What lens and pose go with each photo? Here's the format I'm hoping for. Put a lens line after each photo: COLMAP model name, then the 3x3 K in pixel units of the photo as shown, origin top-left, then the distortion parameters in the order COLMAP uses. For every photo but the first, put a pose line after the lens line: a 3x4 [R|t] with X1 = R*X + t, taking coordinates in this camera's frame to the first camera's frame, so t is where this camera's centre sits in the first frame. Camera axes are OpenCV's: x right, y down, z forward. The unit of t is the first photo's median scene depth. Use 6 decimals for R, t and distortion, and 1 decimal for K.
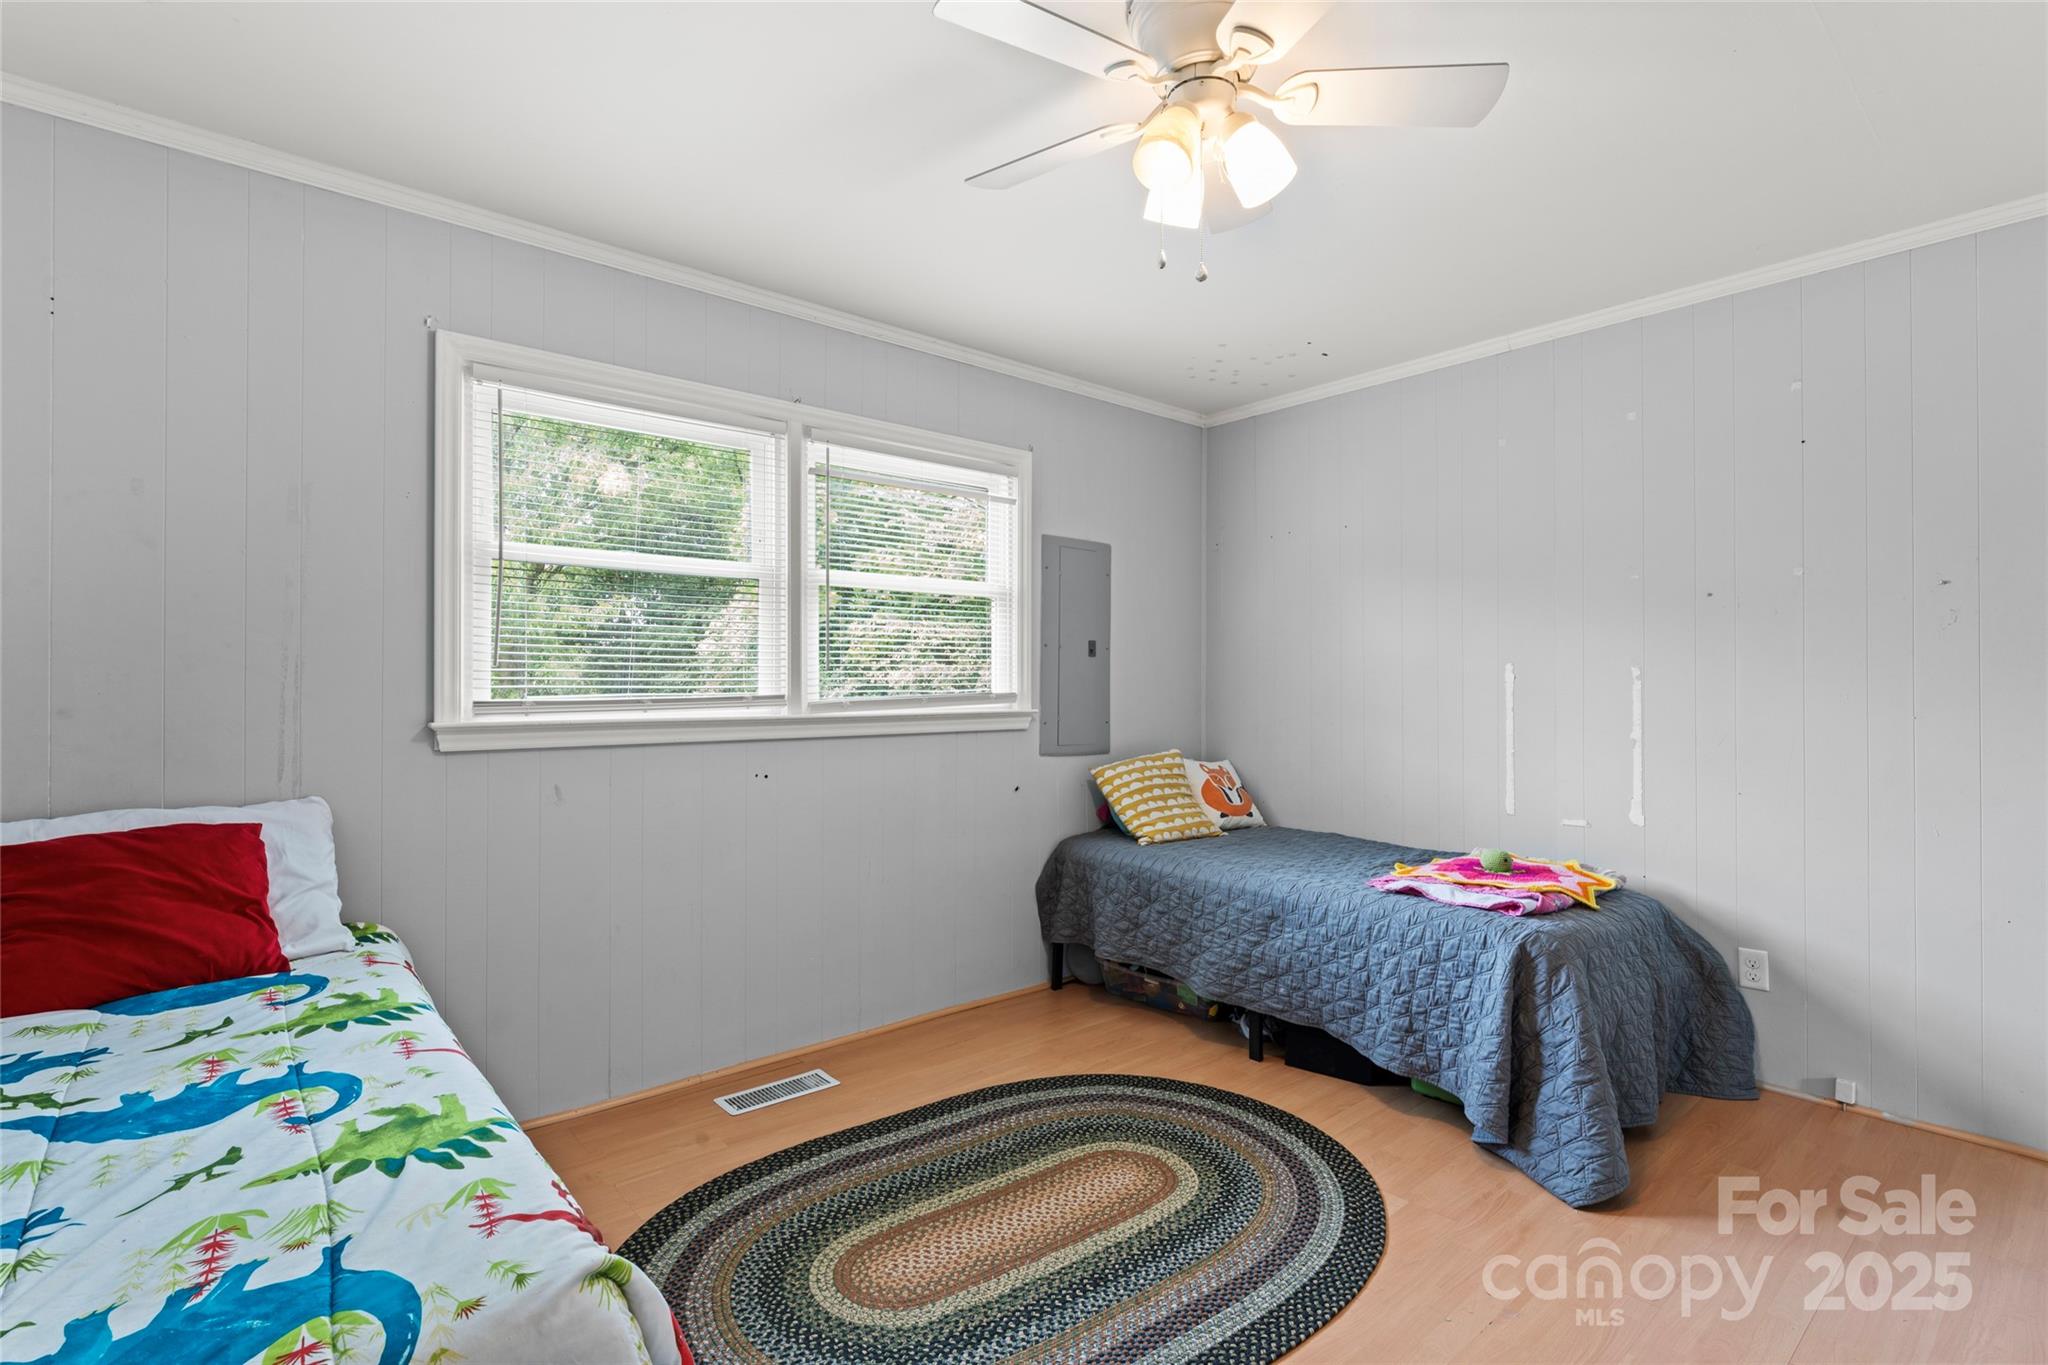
lens RADIAL K [[940.6, 0, 1028.8], [0, 940.6, 708.3], [0, 0, 1]] dist [0.000024, -0.000003]
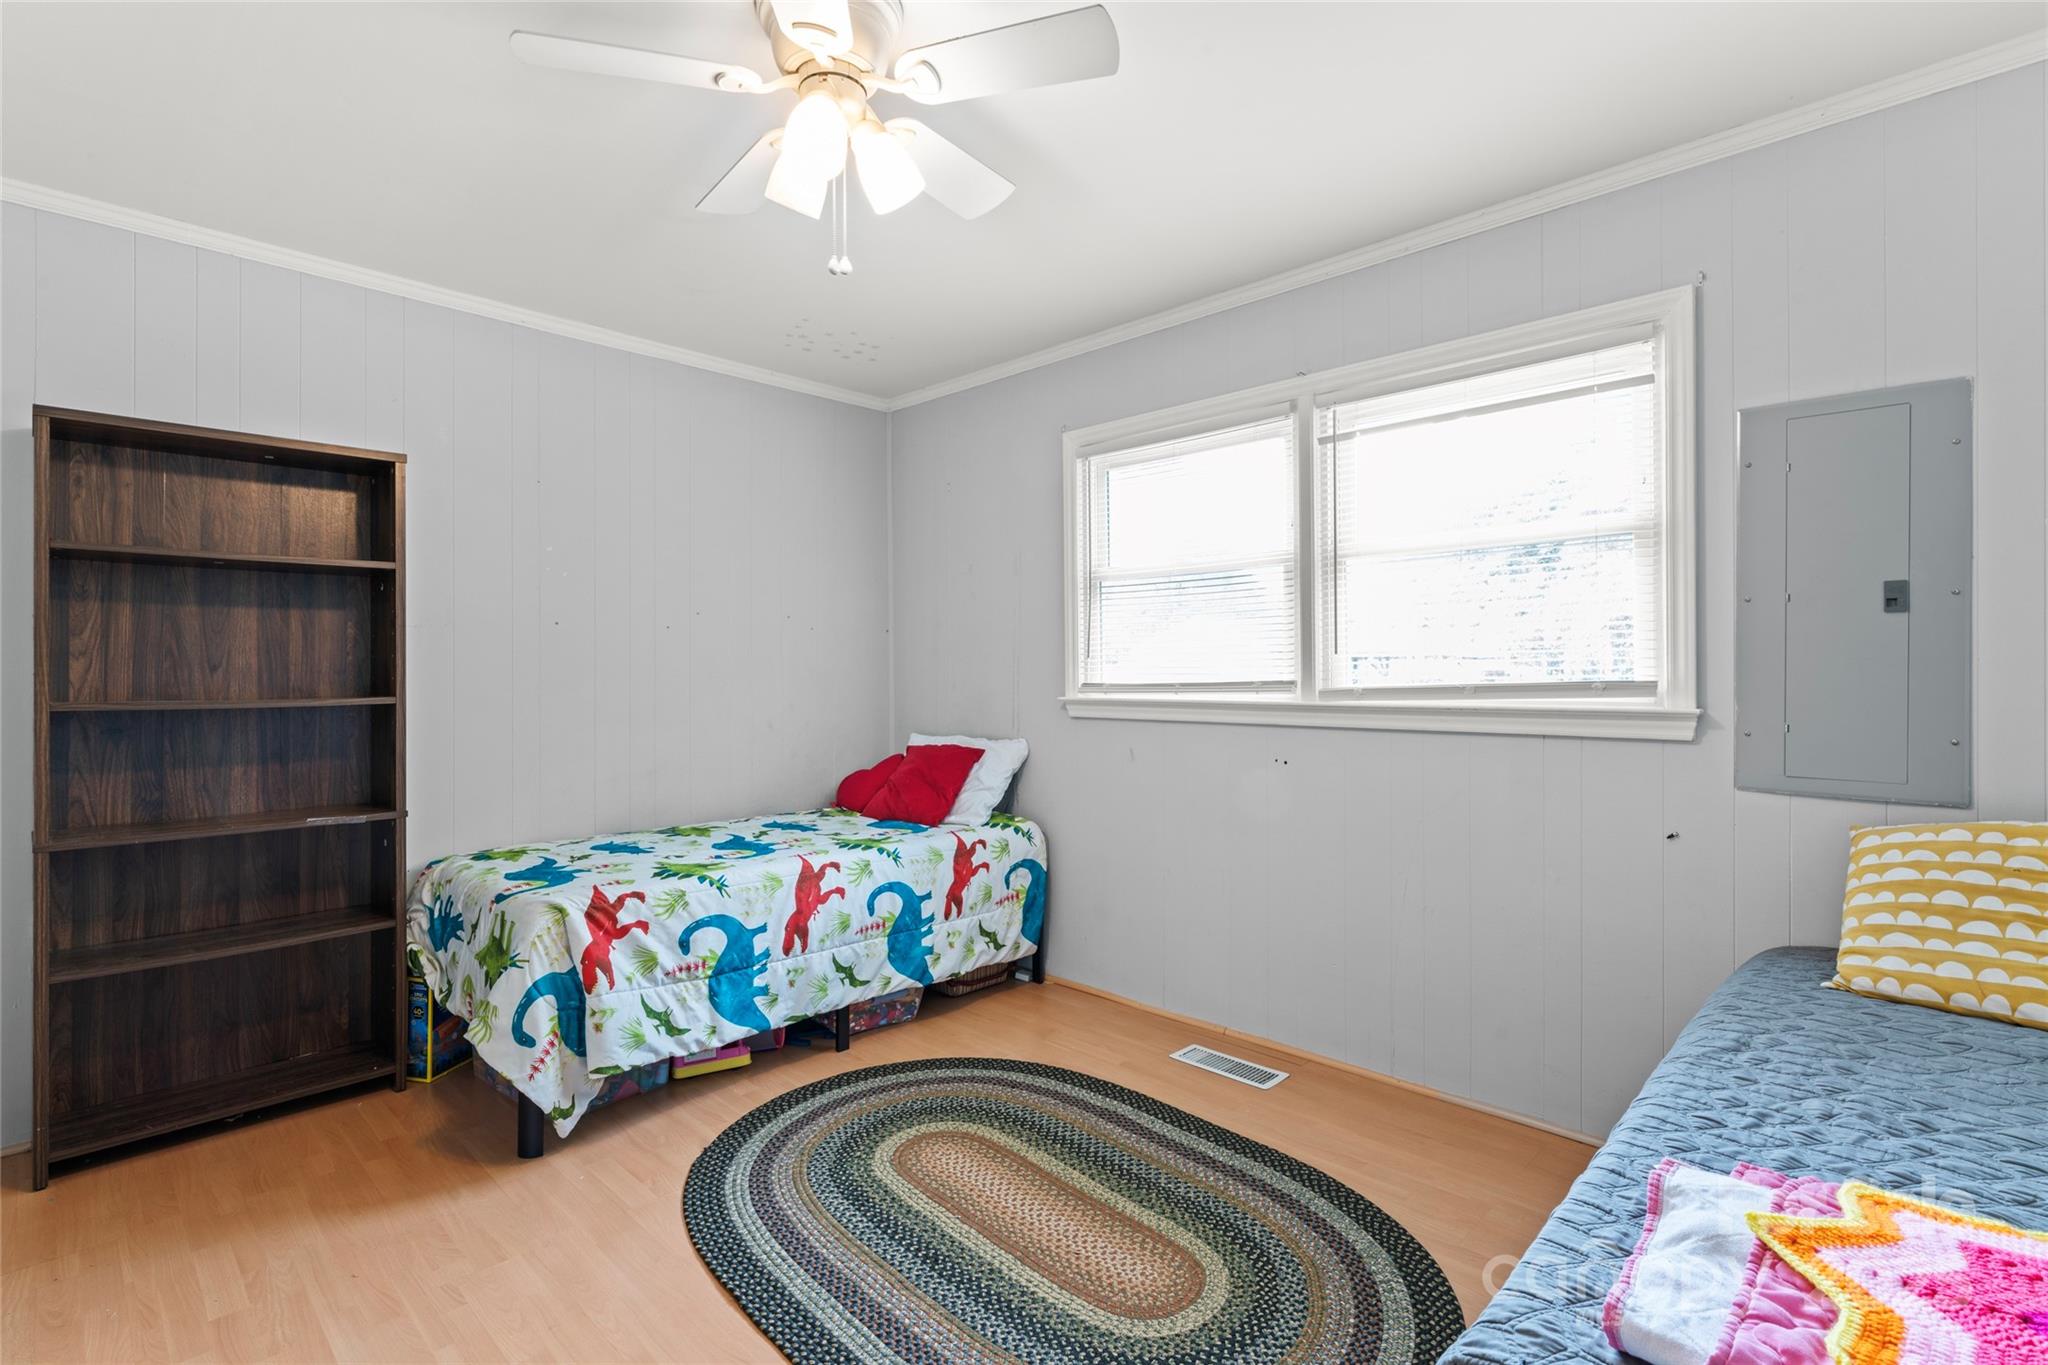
lens RADIAL K [[965.9, 0, 1024.0], [0, 965.9, 682.5], [0, 0, 1]] dist [-0.001783, -0.000131]
pose [[0.100603, 0.014868, -0.994816, 0.702607], [-0.015783, 0.999786, 0.013347, -0.021072], [0.994801, 0.014359, 0.100816, 0.617254]]
